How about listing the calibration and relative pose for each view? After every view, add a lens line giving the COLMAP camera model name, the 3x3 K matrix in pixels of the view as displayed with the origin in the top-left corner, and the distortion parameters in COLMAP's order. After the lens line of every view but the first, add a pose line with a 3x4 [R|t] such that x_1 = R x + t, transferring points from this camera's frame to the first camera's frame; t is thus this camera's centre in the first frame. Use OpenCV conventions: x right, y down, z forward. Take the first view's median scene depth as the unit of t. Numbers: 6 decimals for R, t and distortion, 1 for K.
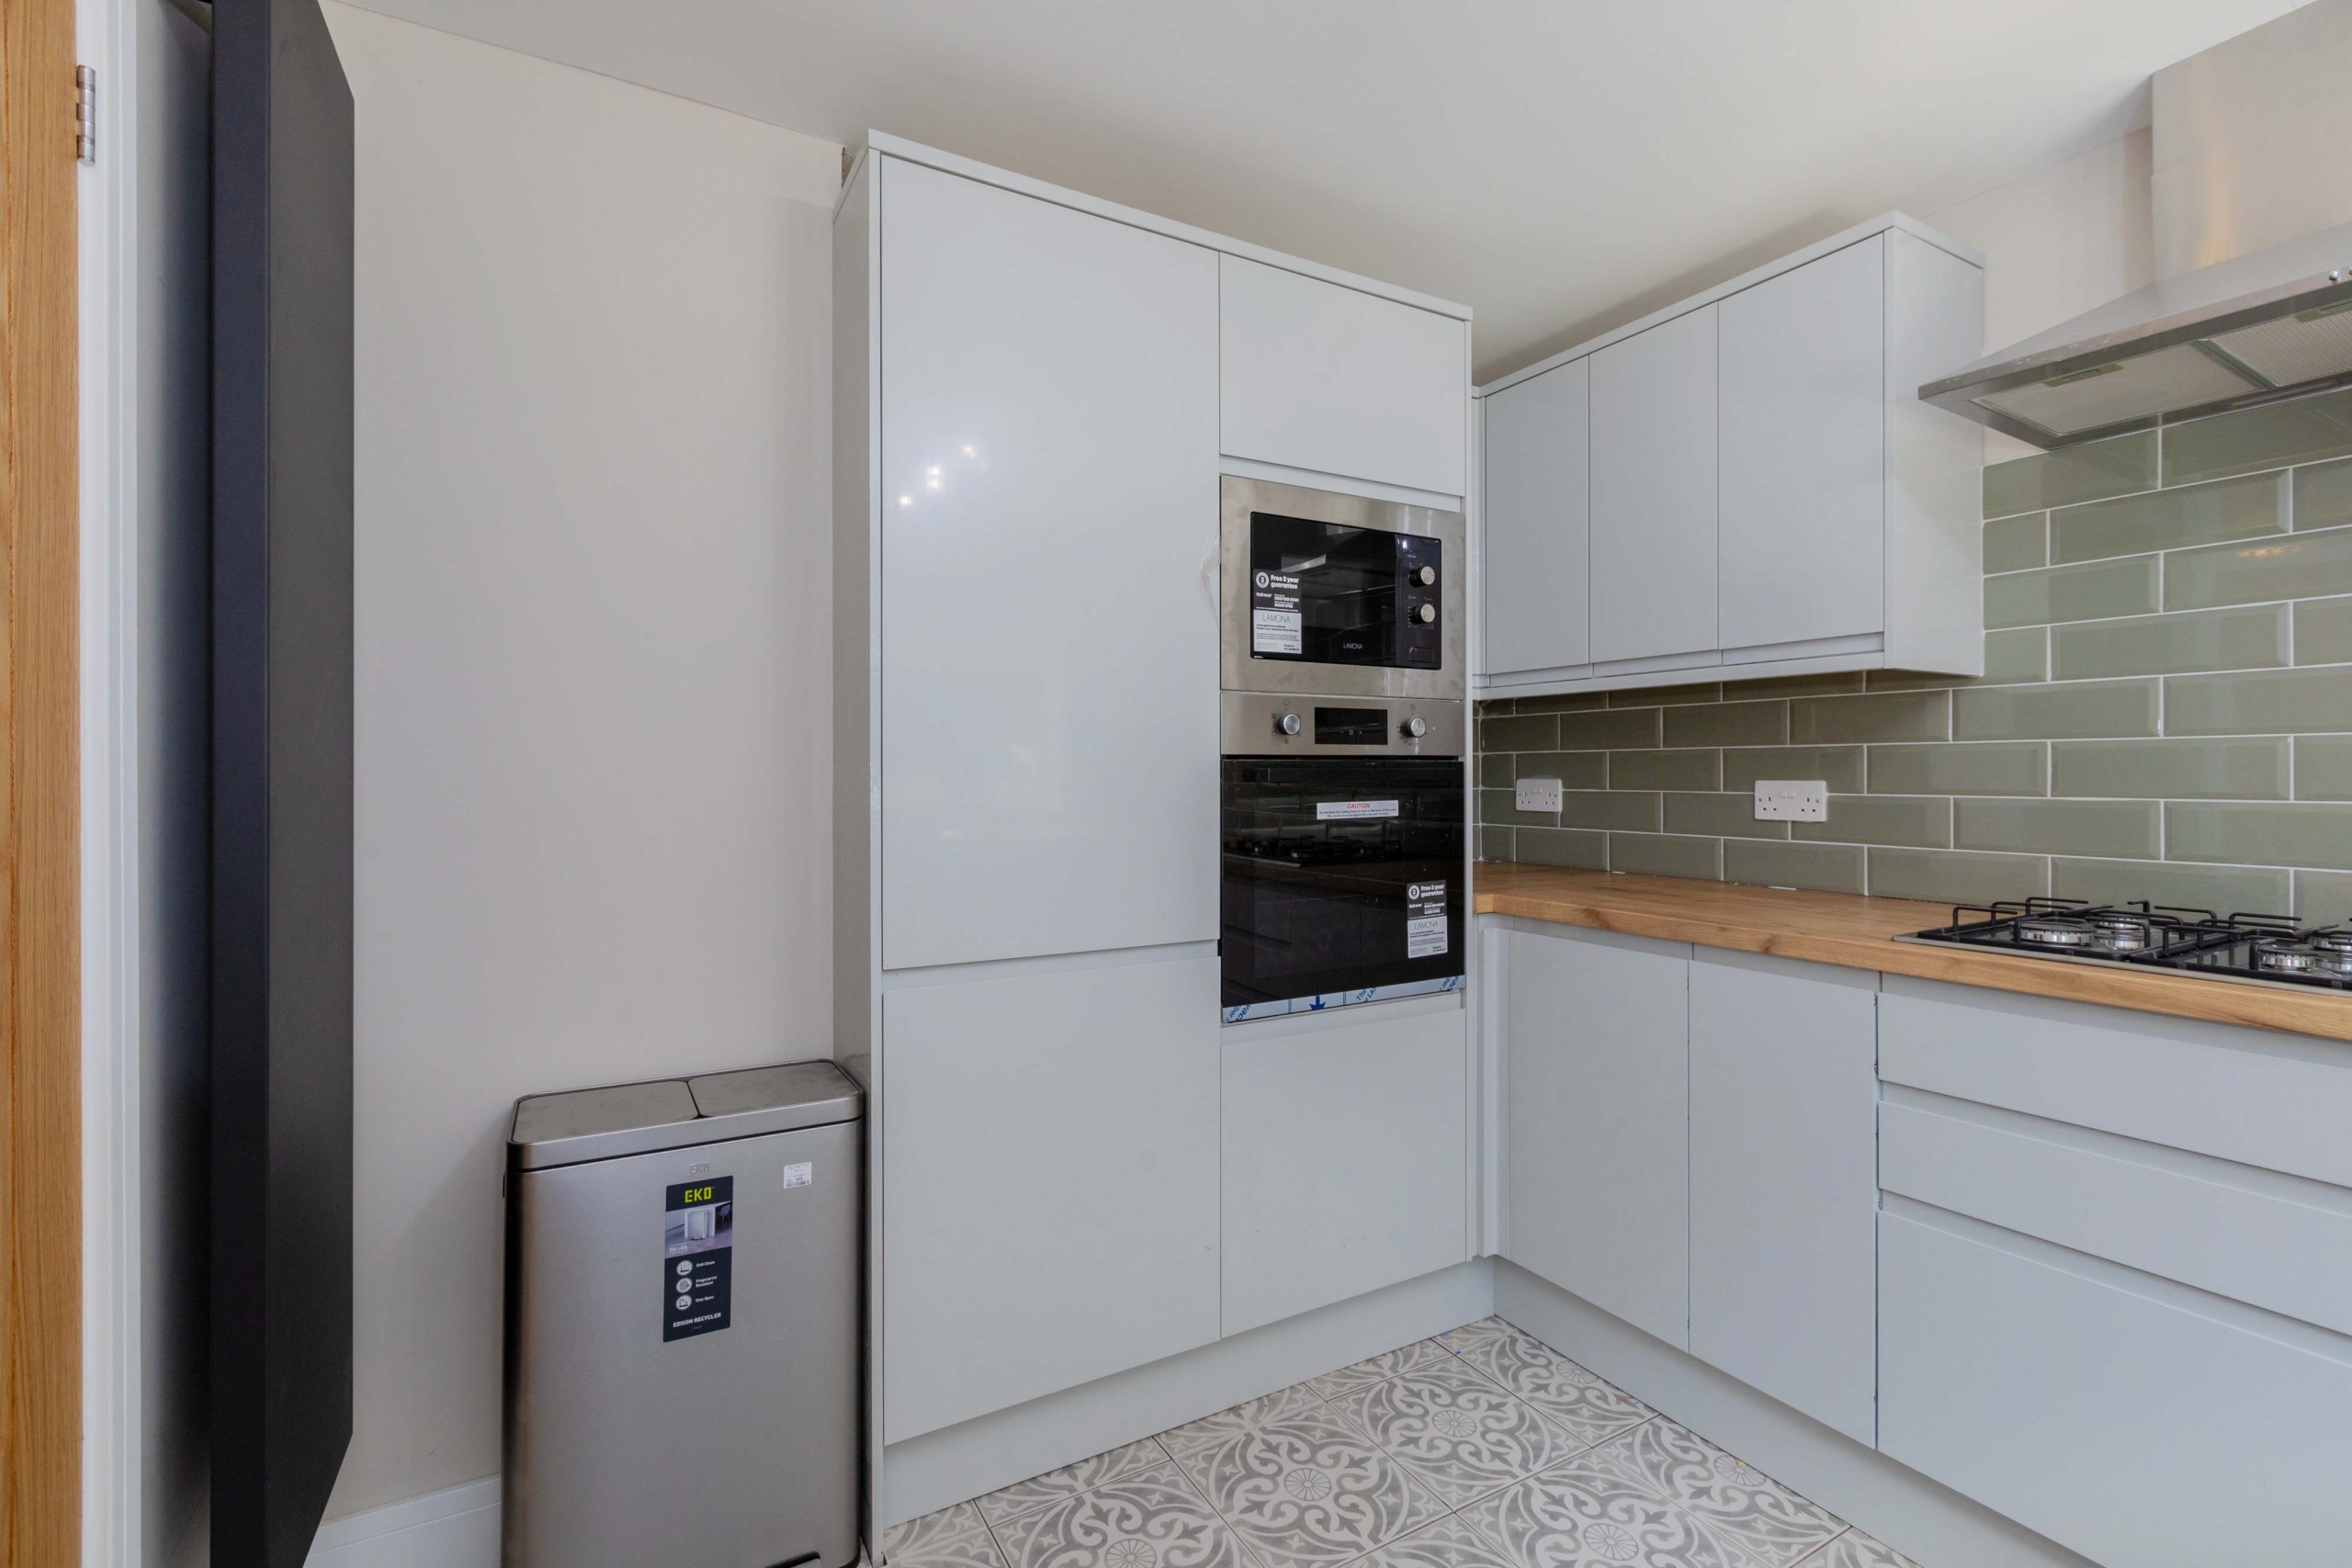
lens RADIAL K [[1027.4, 0, 1165.1], [0, 1027.4, 776.0], [0, 0, 1]] dist [0.001909, -0.000609]
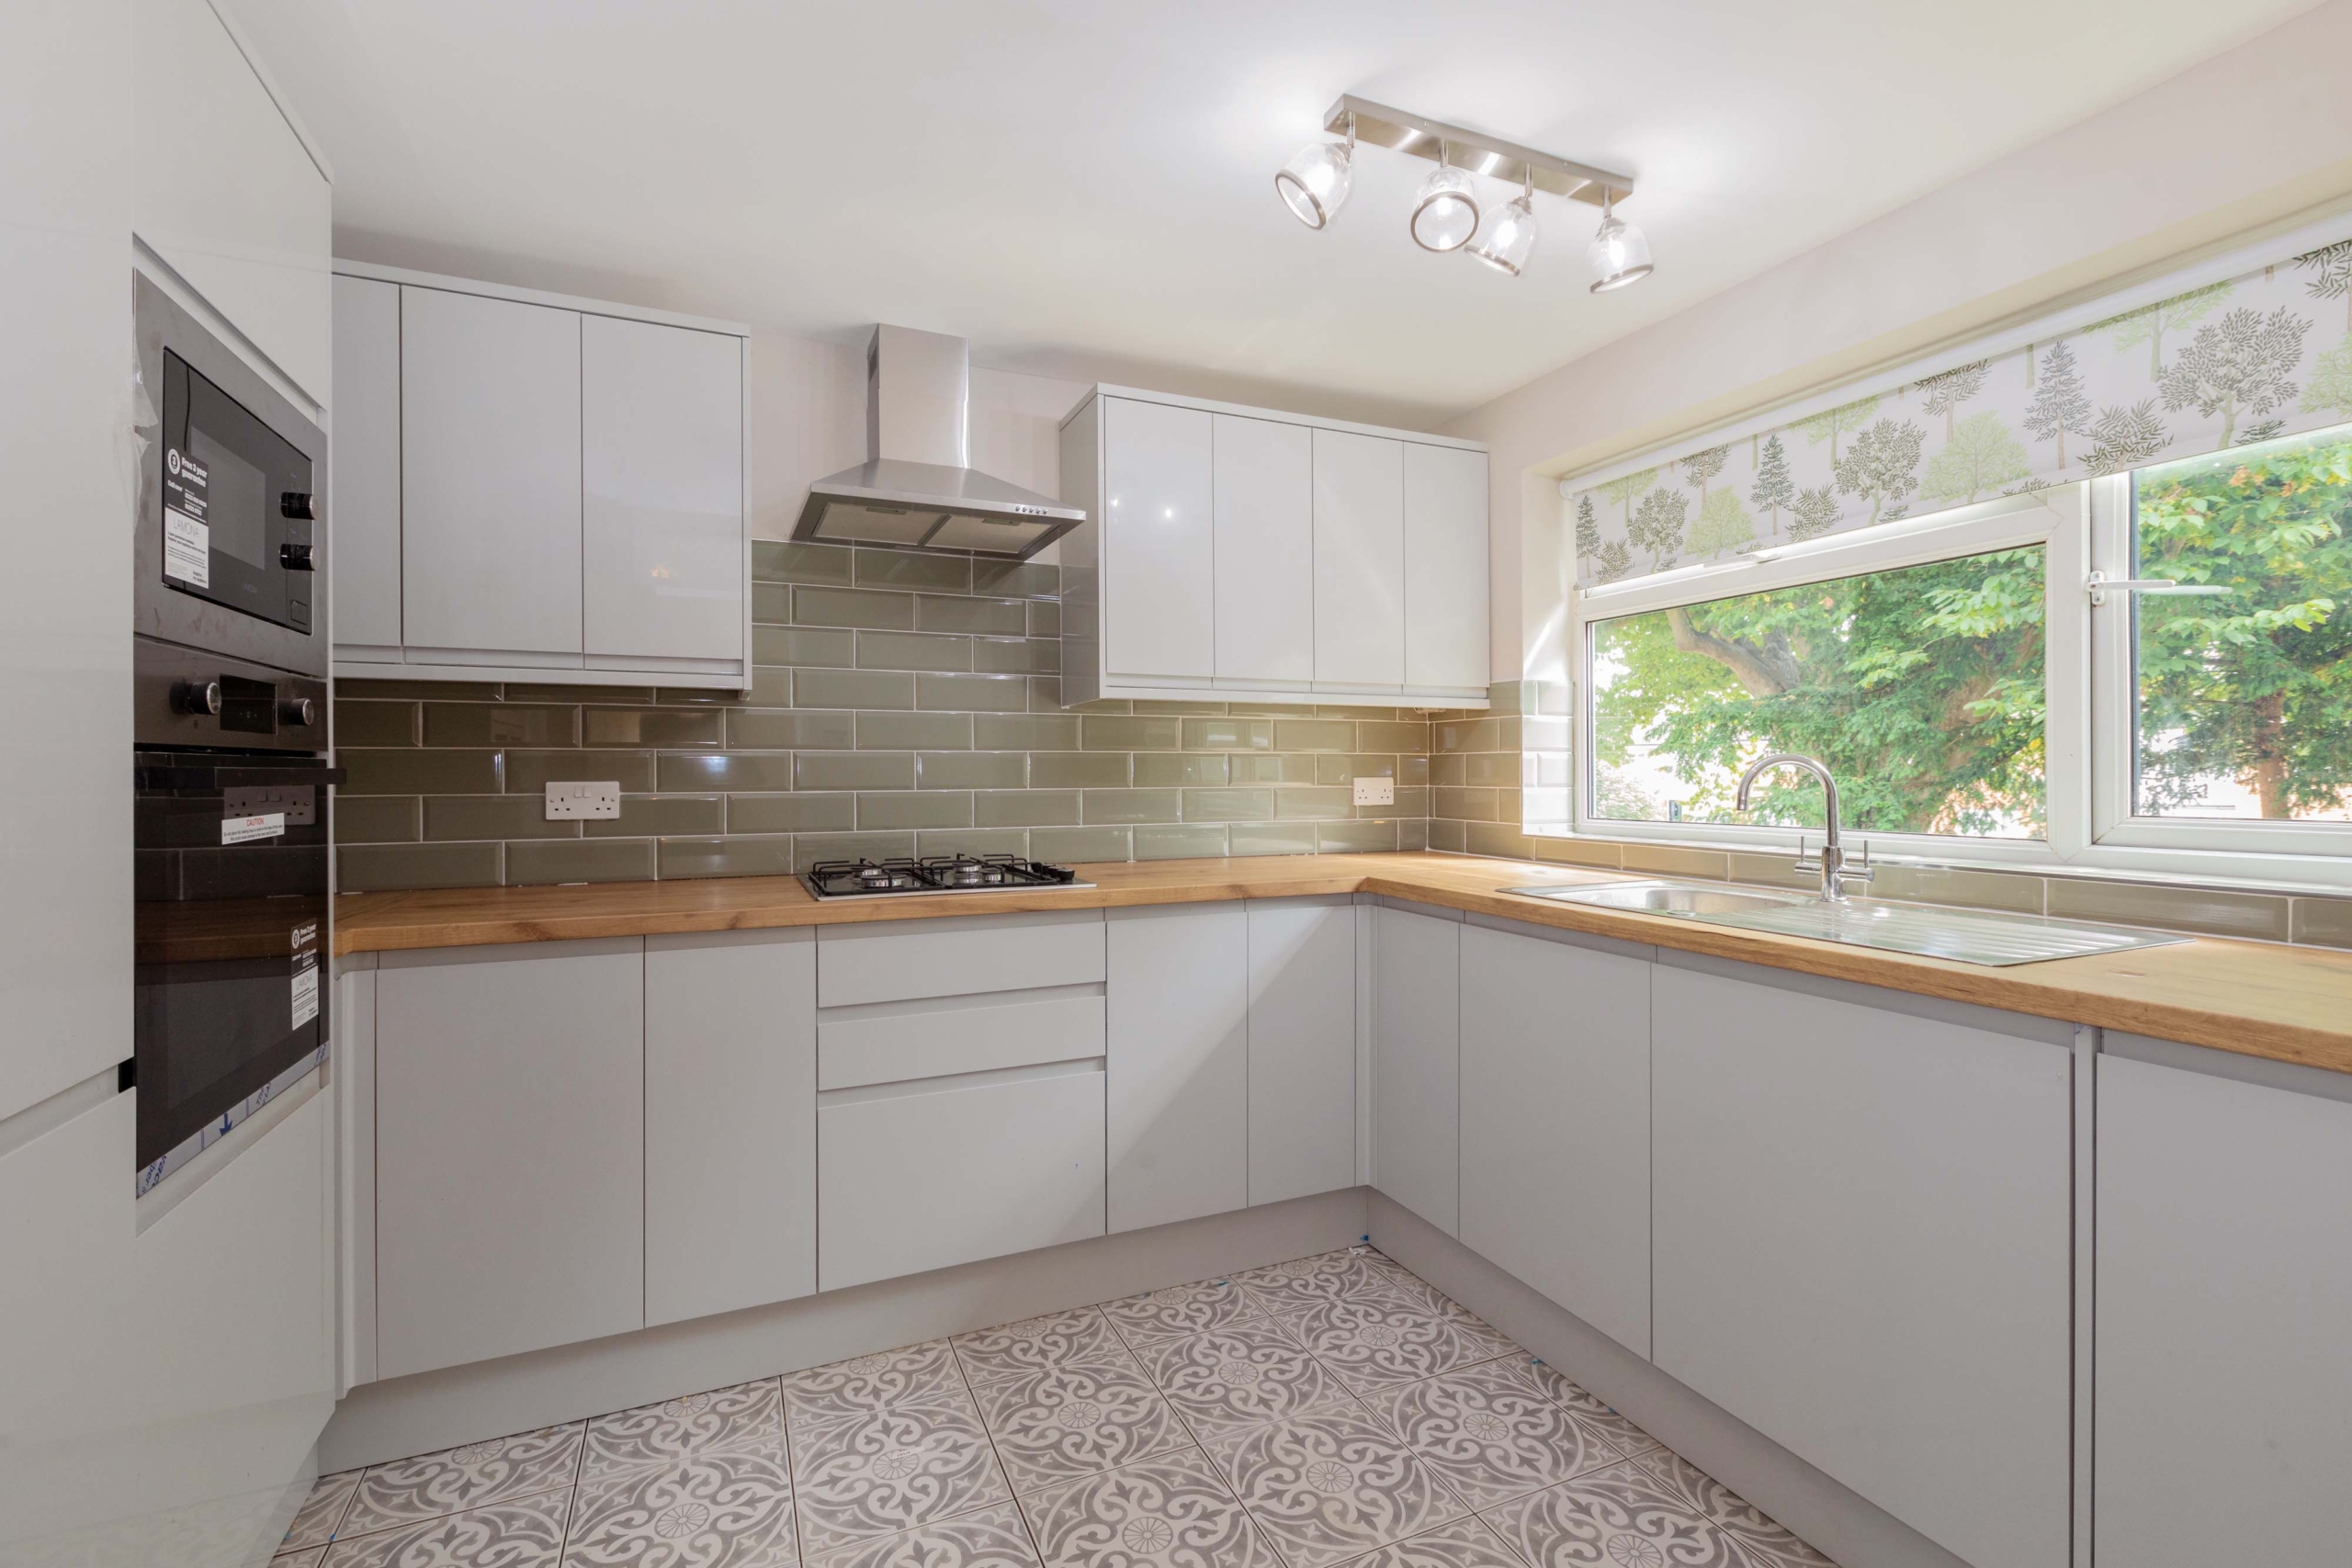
lens RADIAL K [[1027.4, 0, 1165.1], [0, 1027.4, 776.0], [0, 0, 1]] dist [0.001909, -0.000609]
pose [[0.111112, -0.001812, 0.993806, -0.440705], [0.005172, 0.999986, 0.001245, 0.000346], [-0.993794, 0.005002, 0.111120, 0.330750]]
